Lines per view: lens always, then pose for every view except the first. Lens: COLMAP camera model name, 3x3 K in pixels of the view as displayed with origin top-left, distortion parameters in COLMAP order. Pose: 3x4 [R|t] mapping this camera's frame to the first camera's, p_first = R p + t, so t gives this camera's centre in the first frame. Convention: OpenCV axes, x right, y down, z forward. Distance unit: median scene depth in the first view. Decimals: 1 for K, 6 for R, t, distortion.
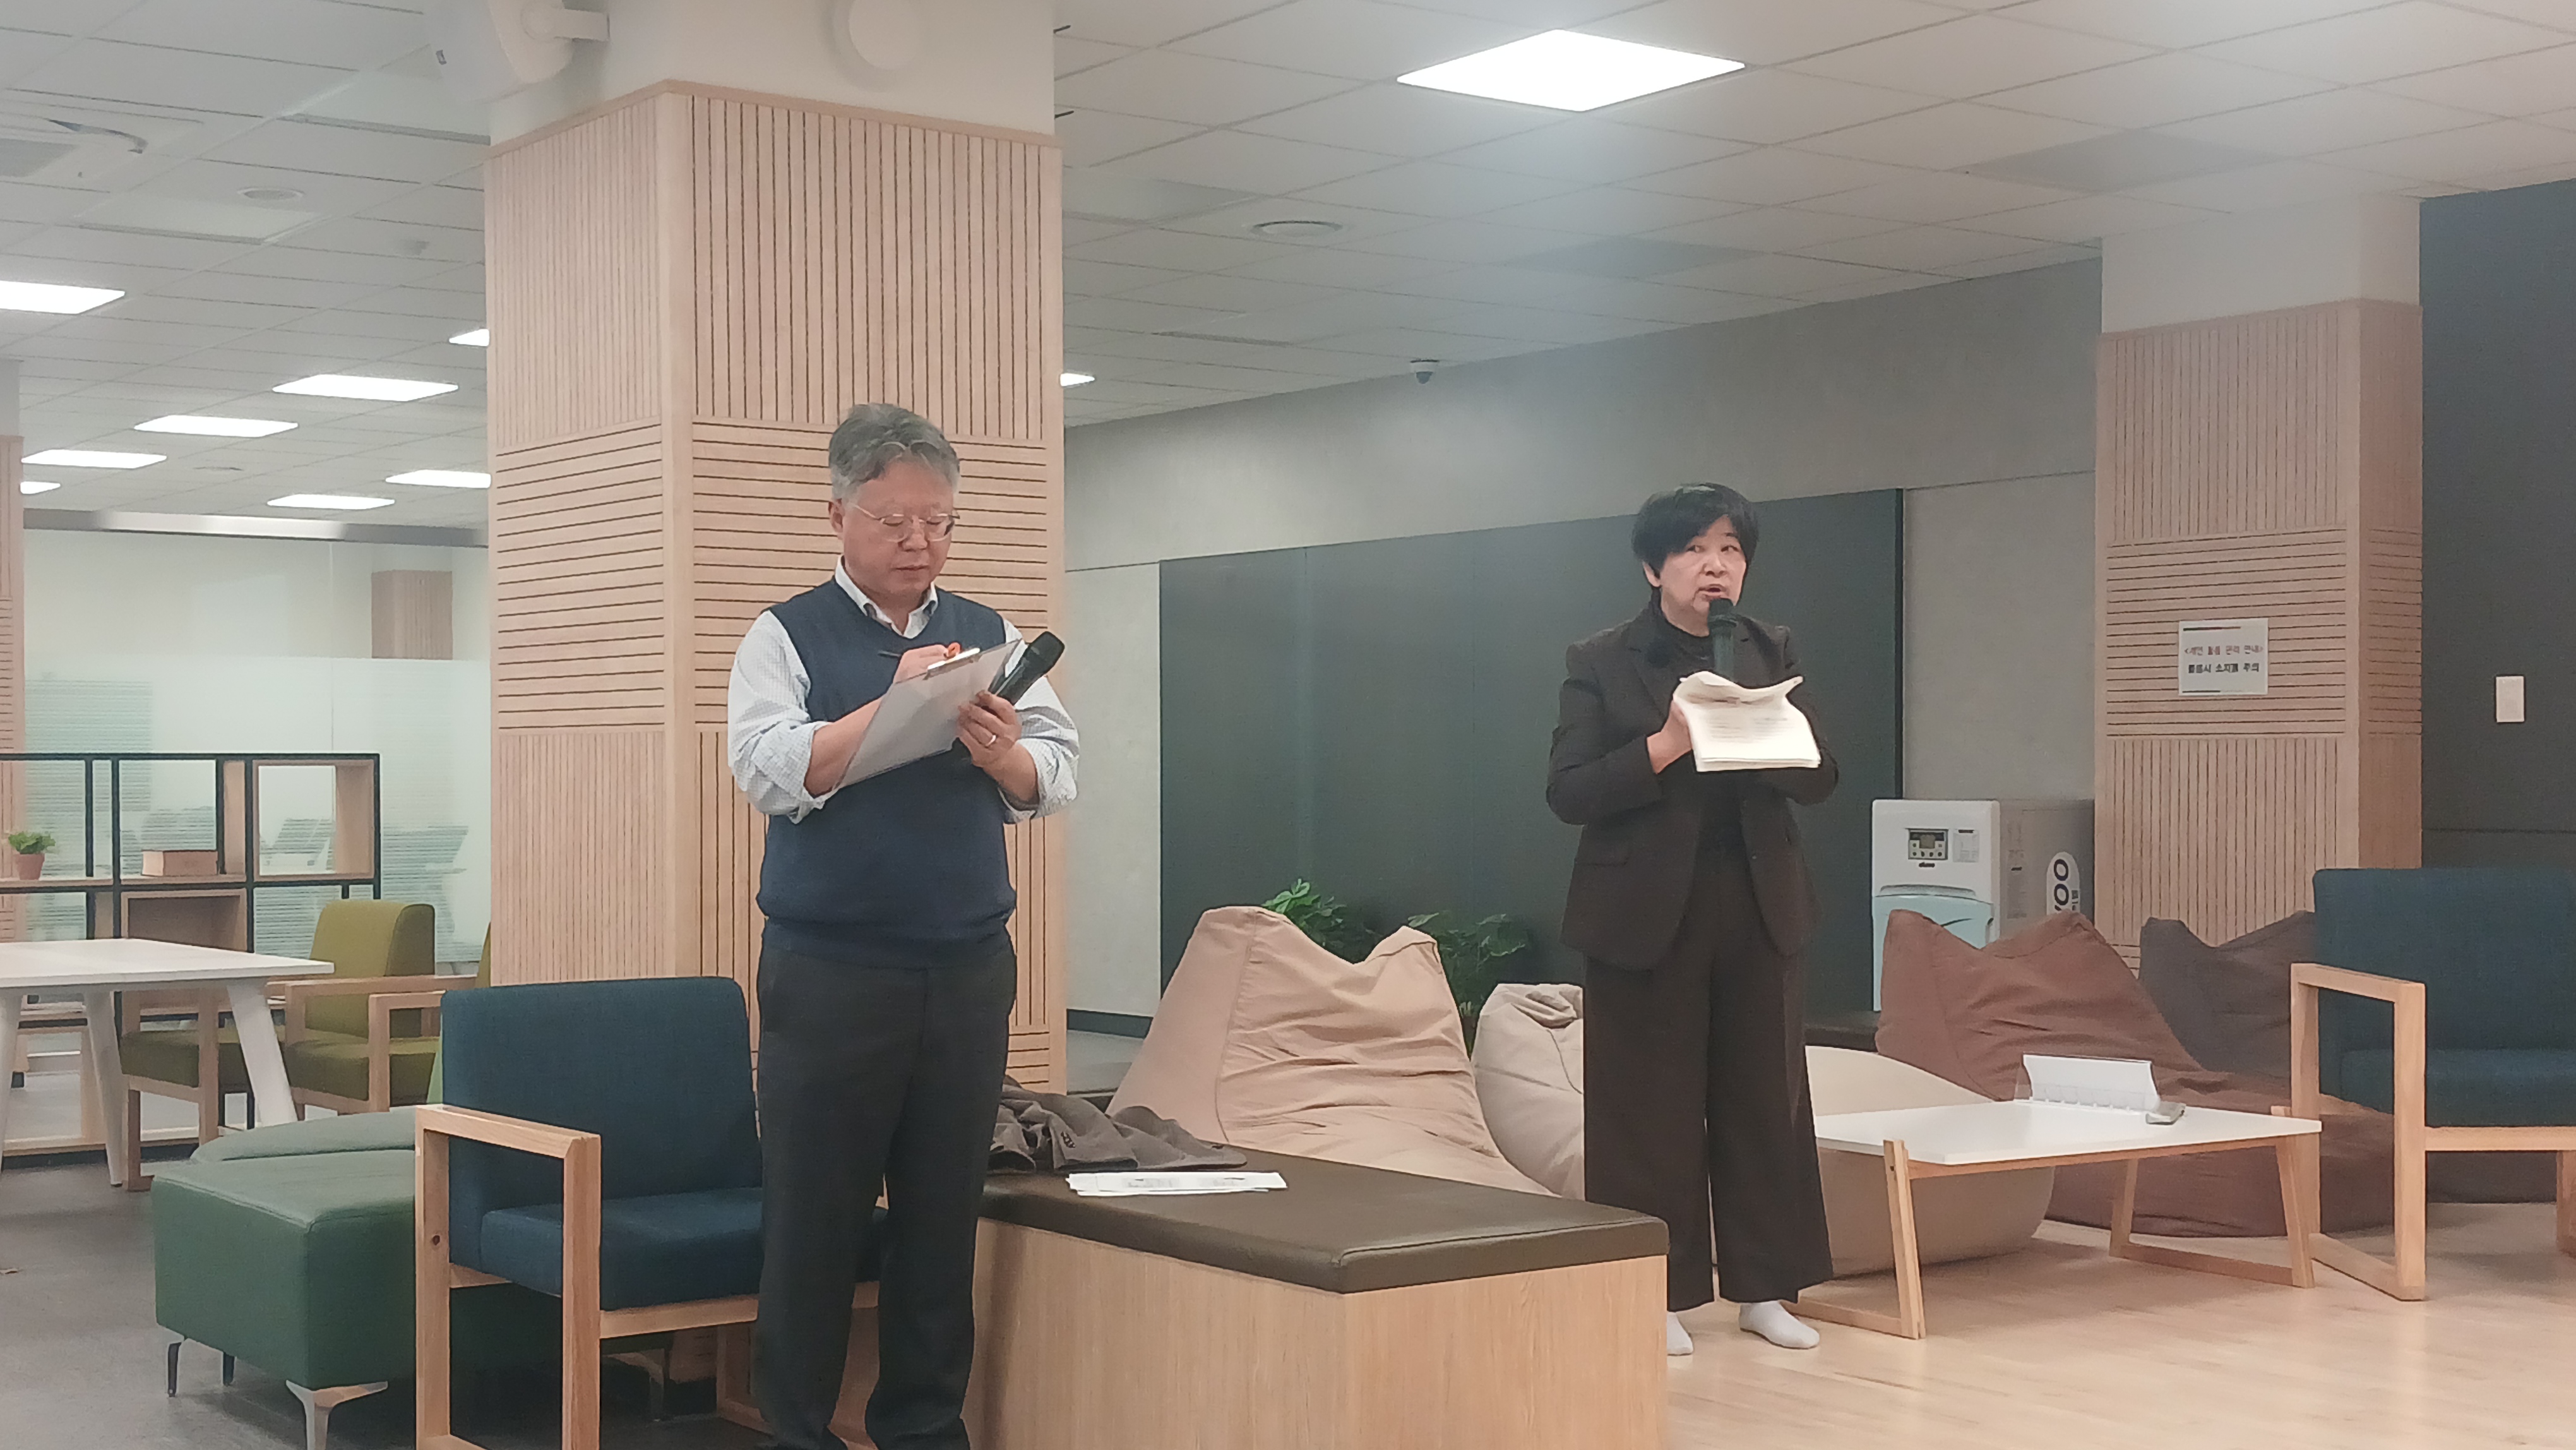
lens RADIAL K [[3223.5, 0, 1295.9], [0, 3223.5, 787.8], [0, 0, 1]] dist [0.125110, 0.000000]
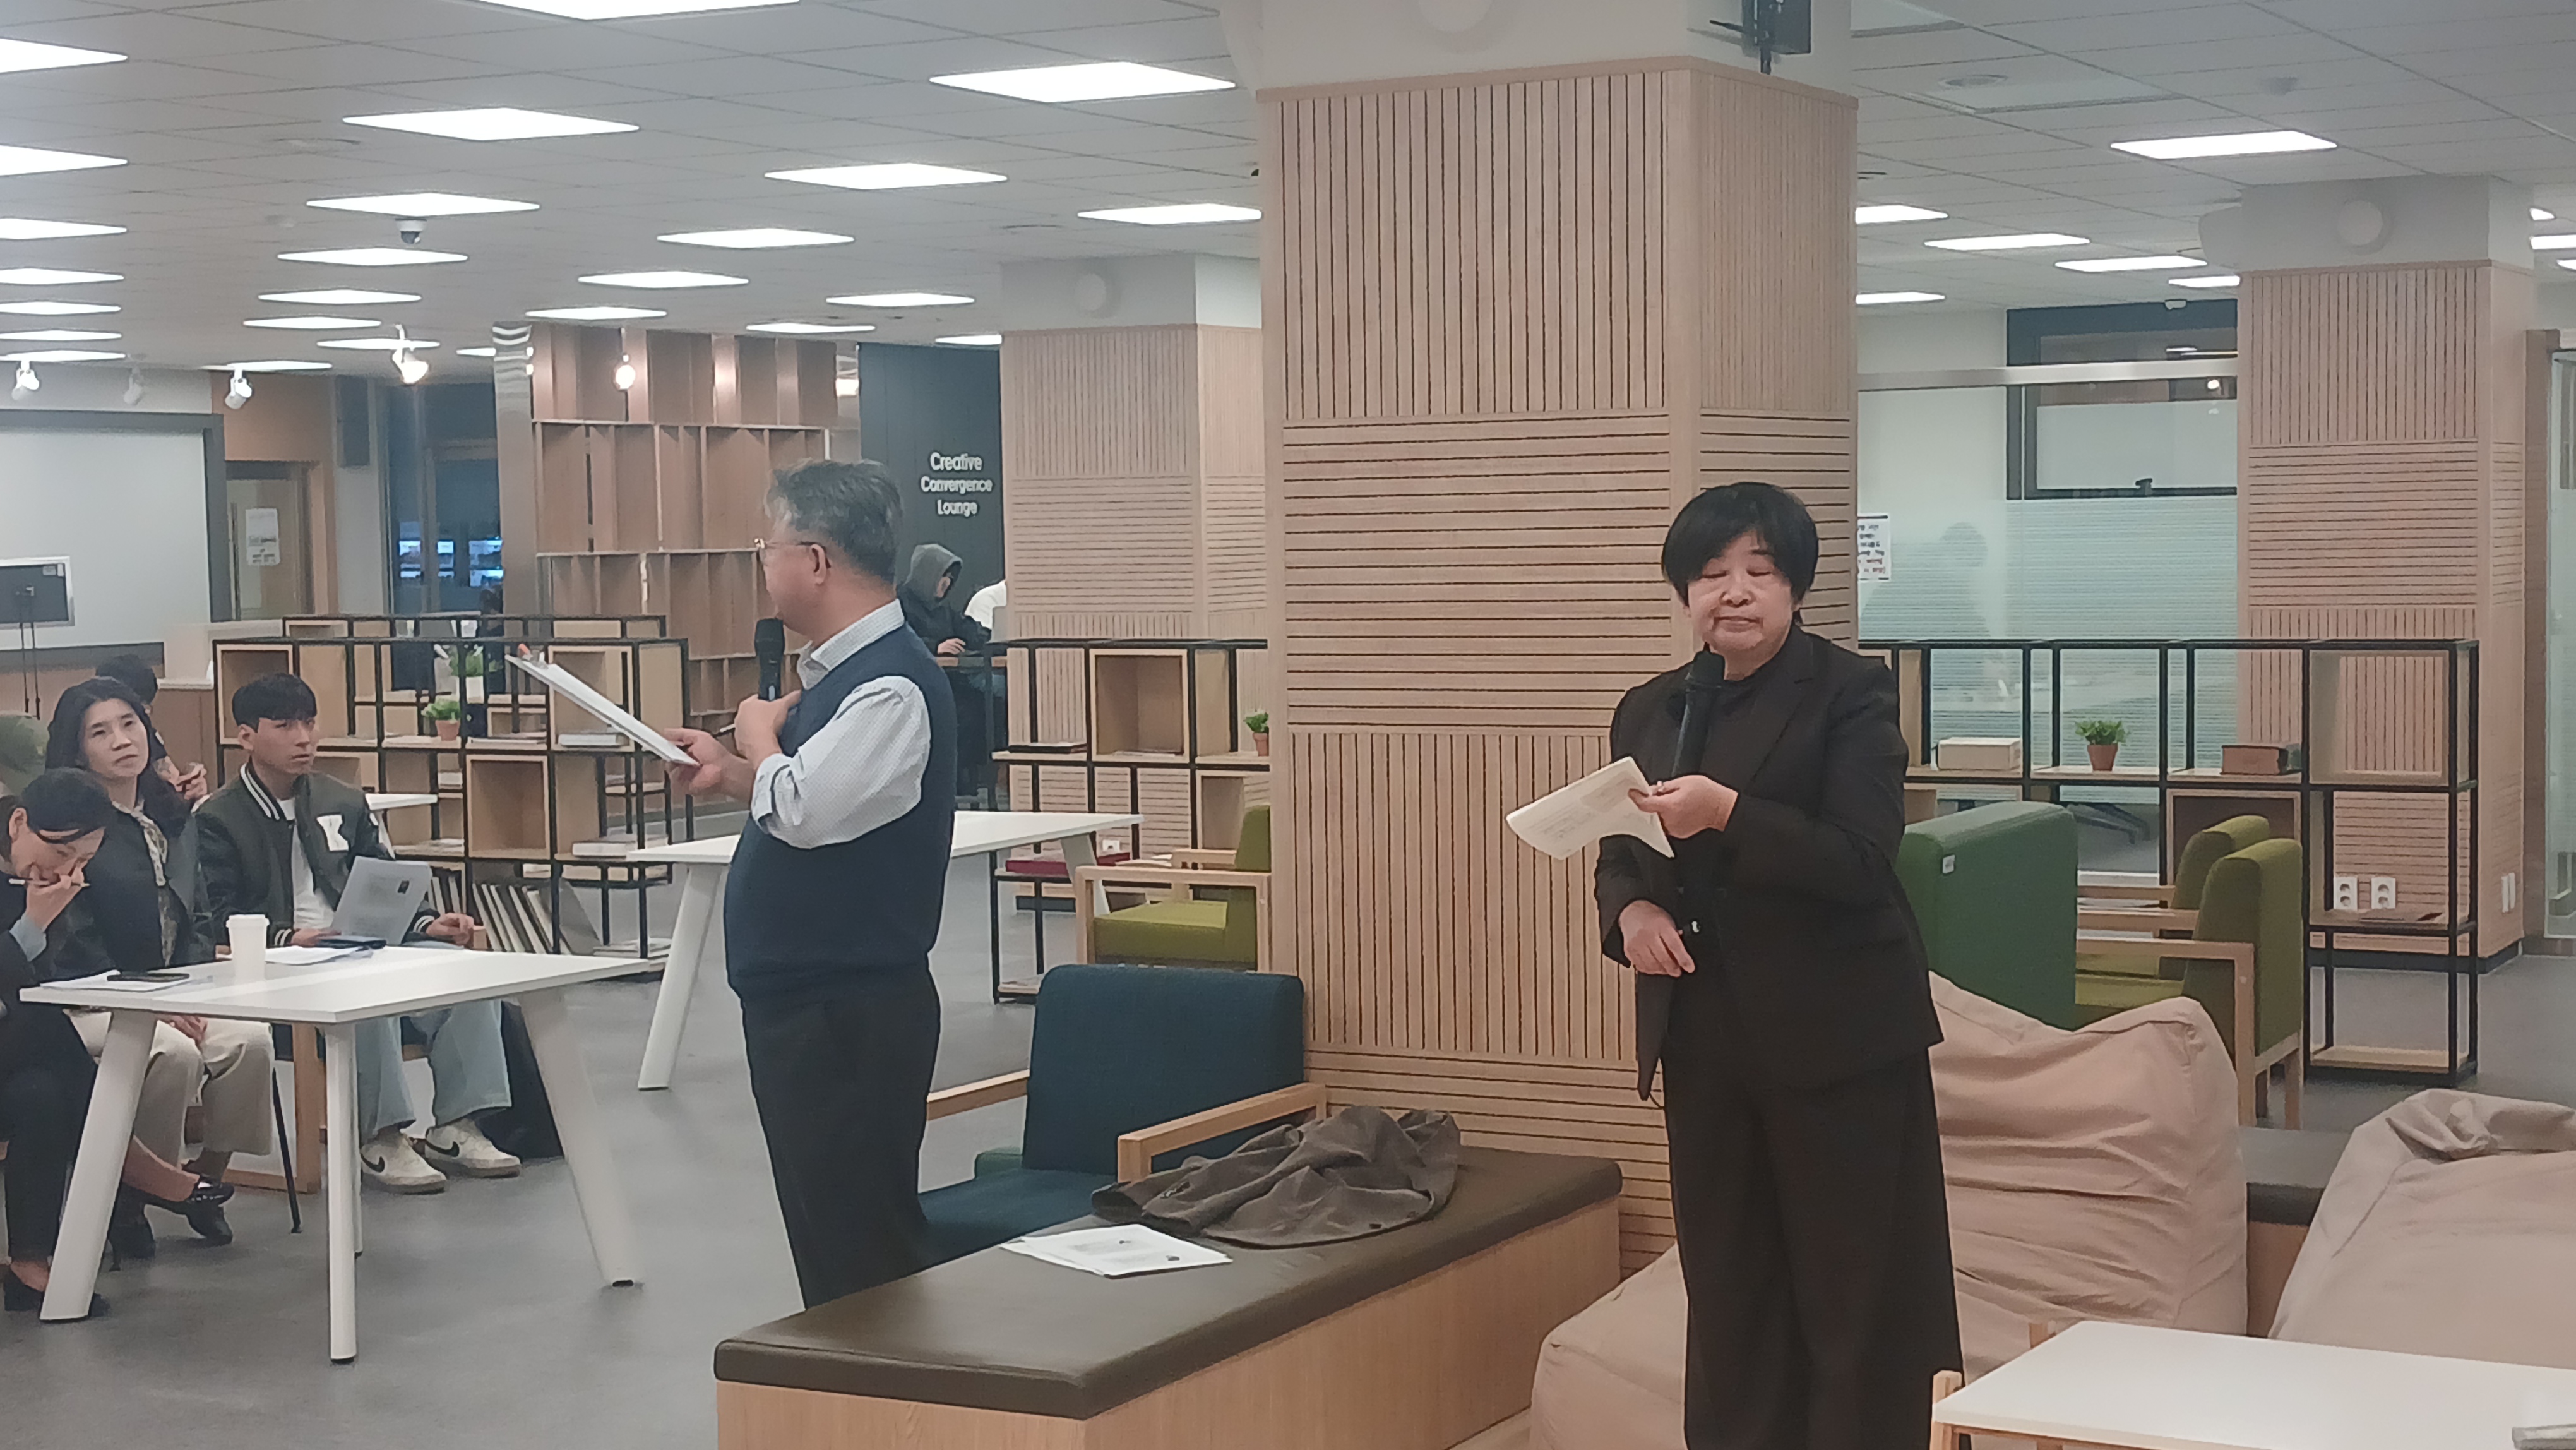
lens RADIAL K [[3764.6, 0, 1263.9], [0, 3764.6, 730.9], [0, 0, 1]] dist [0.134203, 0.000000]
pose [[0.419208, 0.047319, -0.906656, 0.852350], [0.009121, 0.998371, 0.056323, -0.081826], [0.907844, -0.031880, 0.418094, 0.487752]]
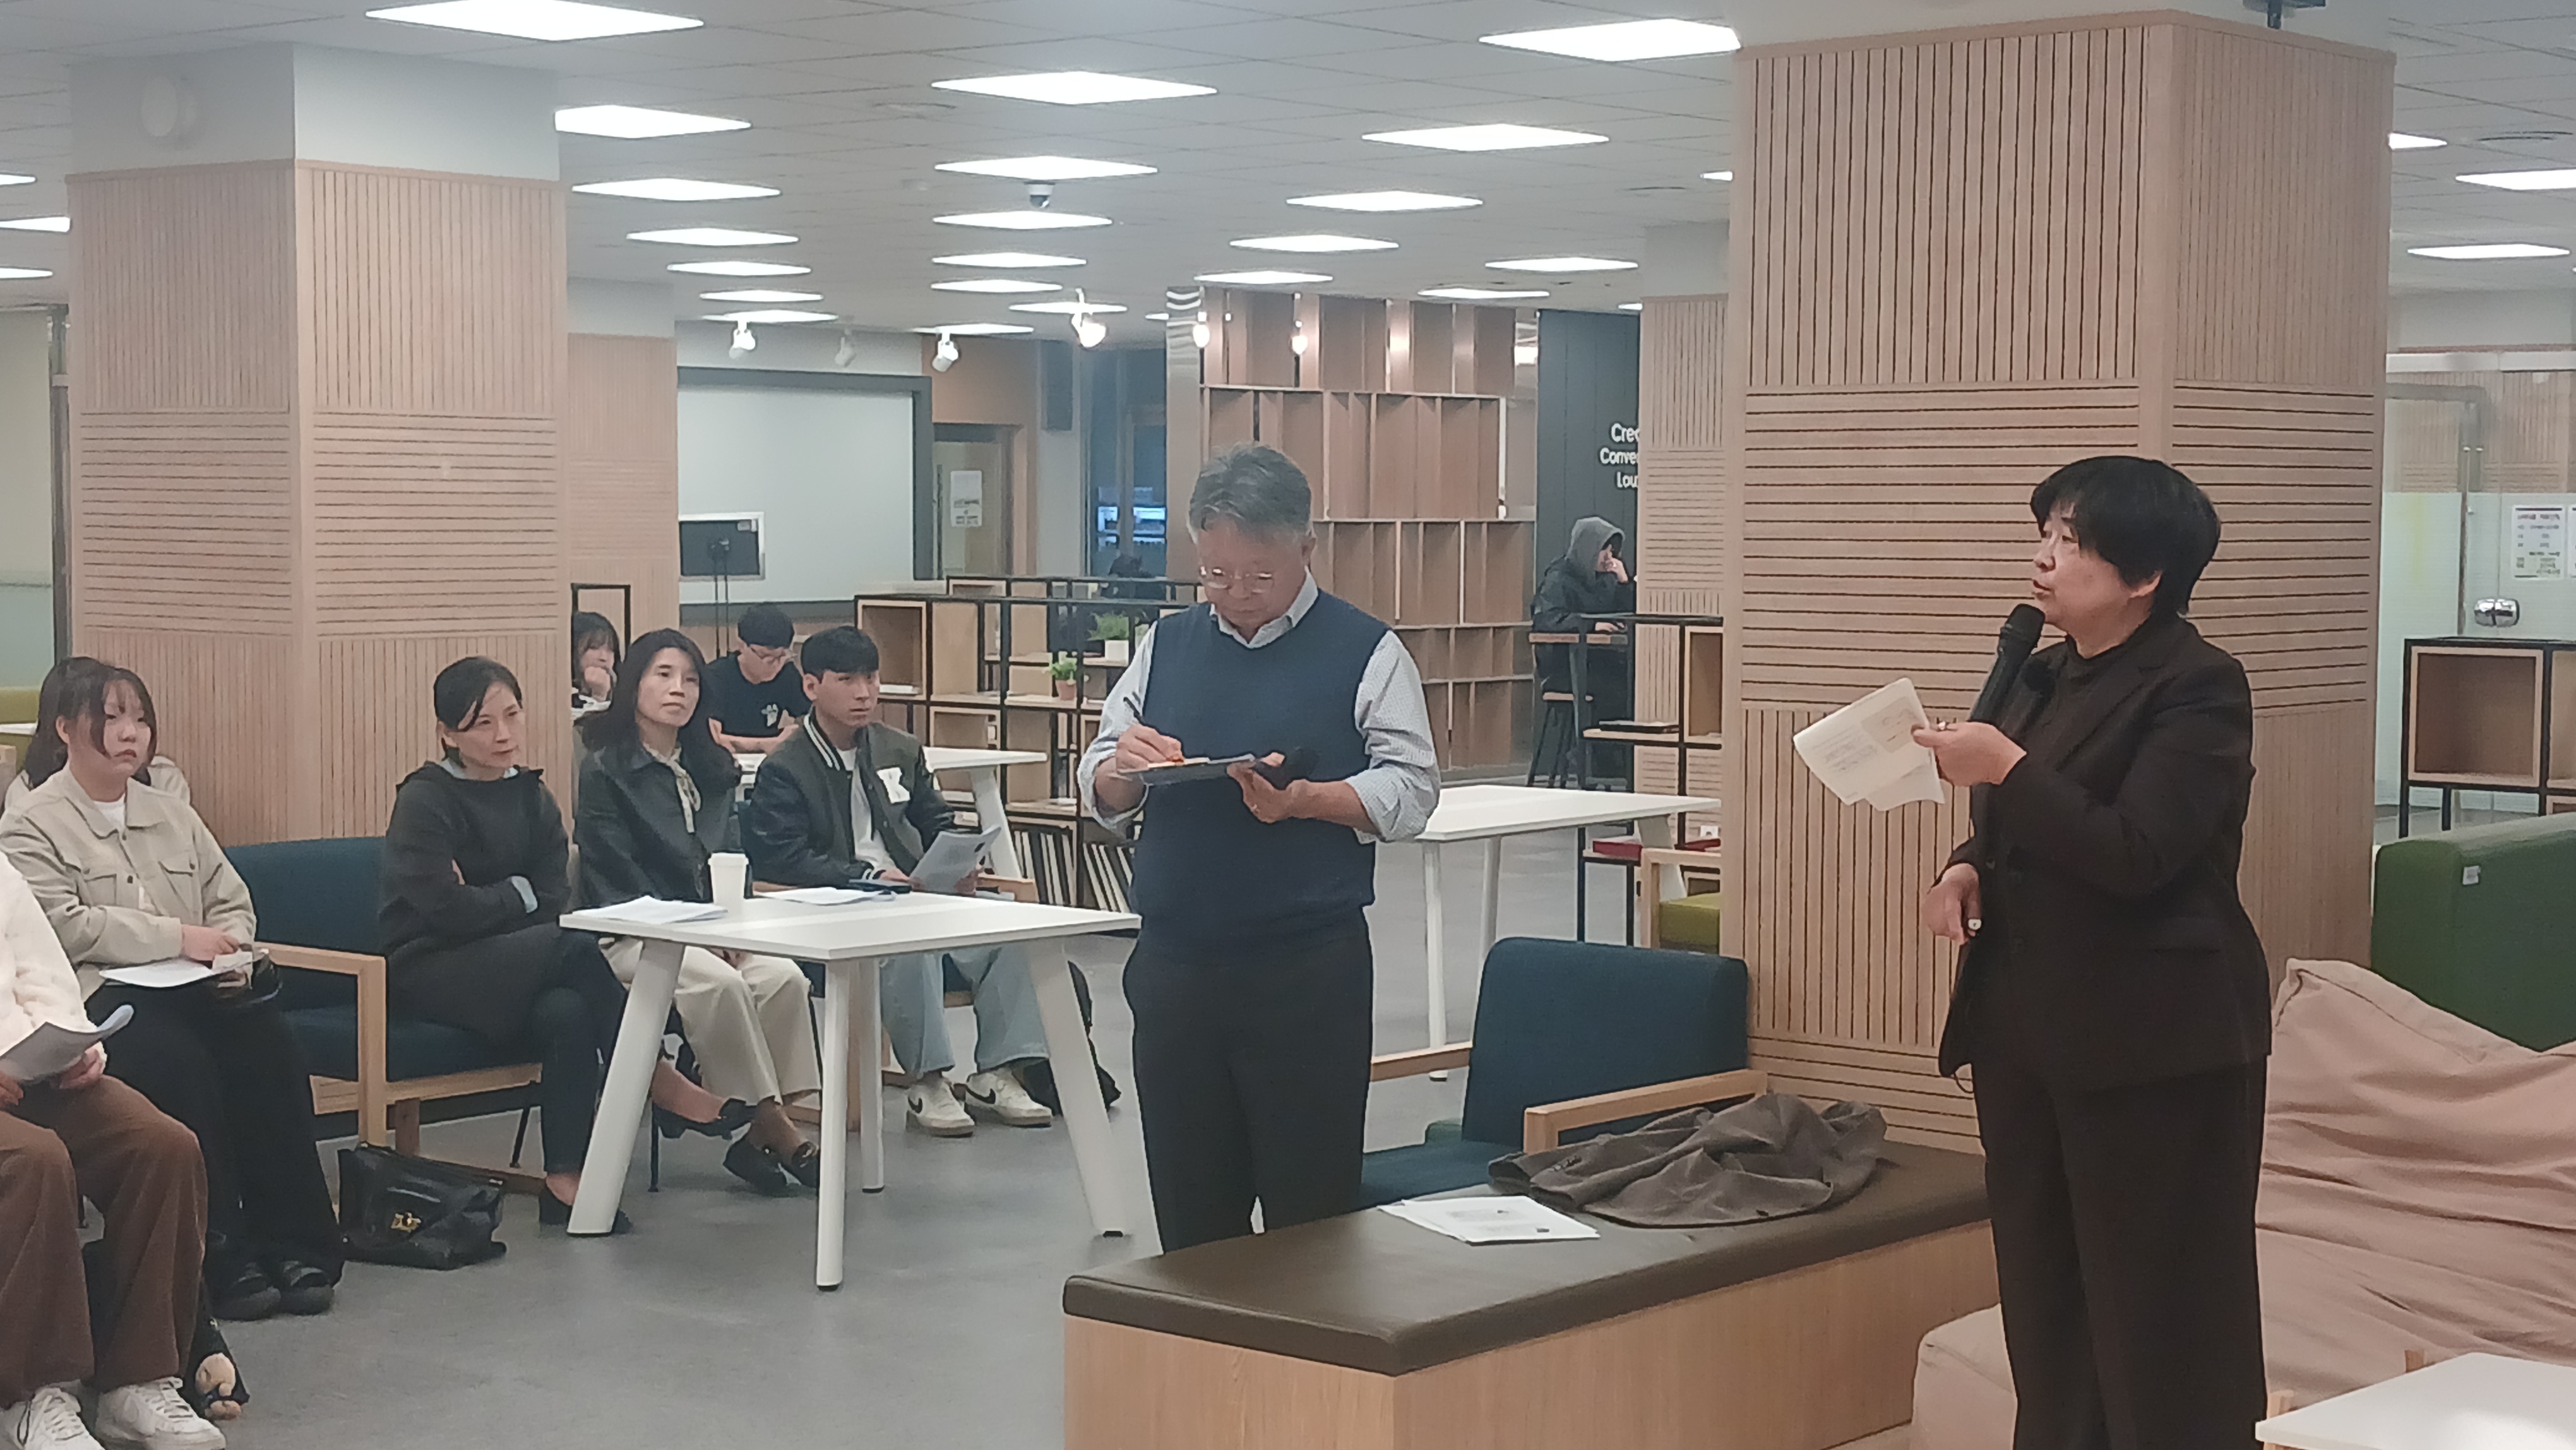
lens RADIAL K [[3903.9, 0, 1246.9], [0, 3903.9, 761.4], [0, 0, 1]] dist [0.130475, 0.000000]
pose [[0.227103, 0.069675, -0.971375, 0.911672], [-0.013795, 0.997567, 0.068329, -0.078478], [0.973773, -0.002117, 0.227512, 0.566260]]
